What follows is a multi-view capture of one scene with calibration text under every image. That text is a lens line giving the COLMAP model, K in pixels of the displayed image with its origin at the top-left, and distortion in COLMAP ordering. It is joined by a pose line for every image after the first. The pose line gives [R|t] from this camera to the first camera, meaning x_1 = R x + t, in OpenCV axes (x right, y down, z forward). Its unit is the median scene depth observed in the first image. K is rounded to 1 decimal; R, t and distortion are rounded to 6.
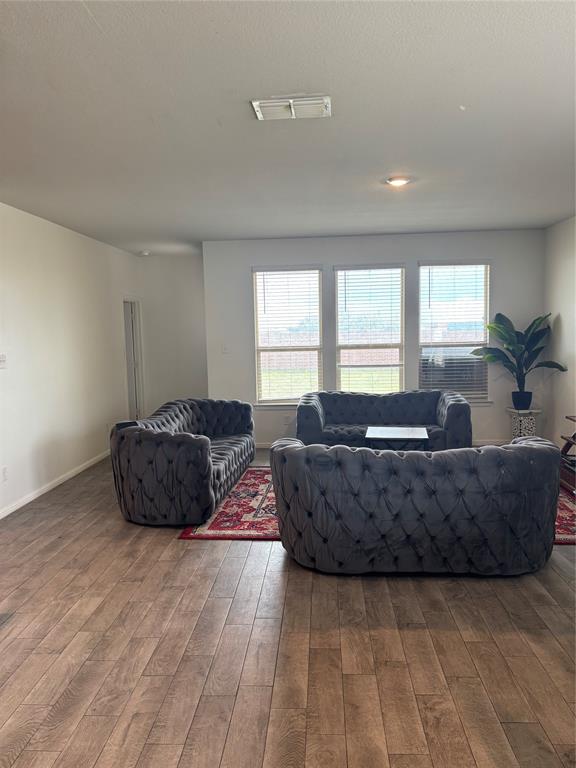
lens RADIAL K [[577.3, 0, 294.5], [0, 577.3, 380.0], [0, 0, 1]] dist [0.051738, -0.062962]
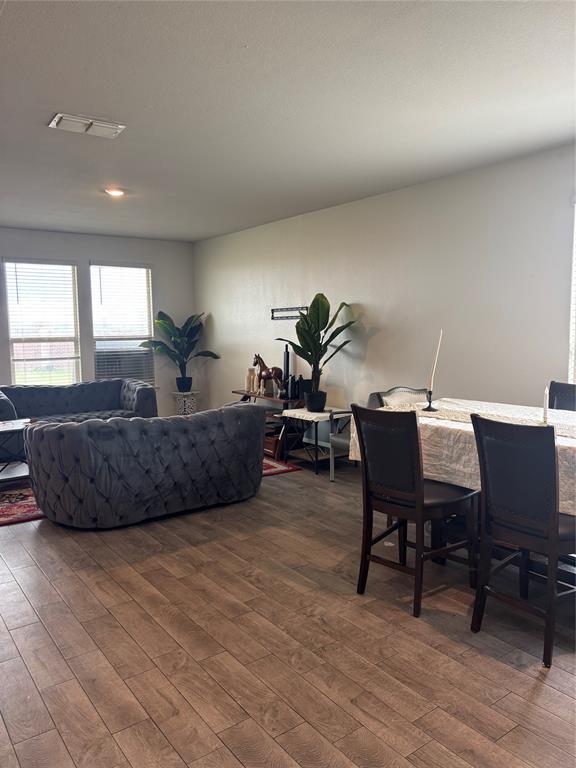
lens RADIAL K [[577.3, 0, 294.5], [0, 577.3, 380.0], [0, 0, 1]] dist [0.051738, -0.062962]
pose [[0.769492, -0.048274, 0.636829, -0.392042], [0.050066, 0.998630, 0.015205, 0.039121], [-0.636691, 0.020183, 0.770855, -0.136002]]
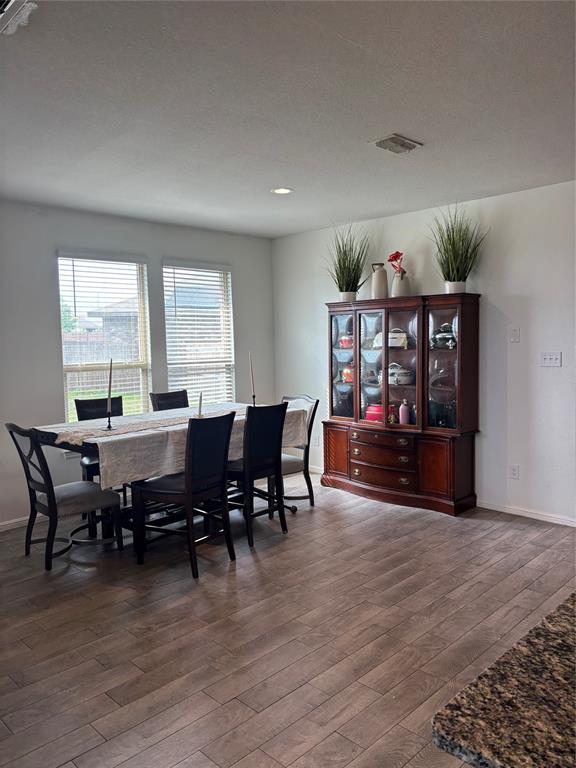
lens RADIAL K [[577.3, 0, 294.5], [0, 577.3, 380.0], [0, 0, 1]] dist [0.051738, -0.062962]
pose [[-0.744862, -0.007619, 0.667175, -0.599023], [0.094313, 0.988692, 0.116586, -0.077949], [-0.660519, 0.149764, -0.735721, 1.124957]]
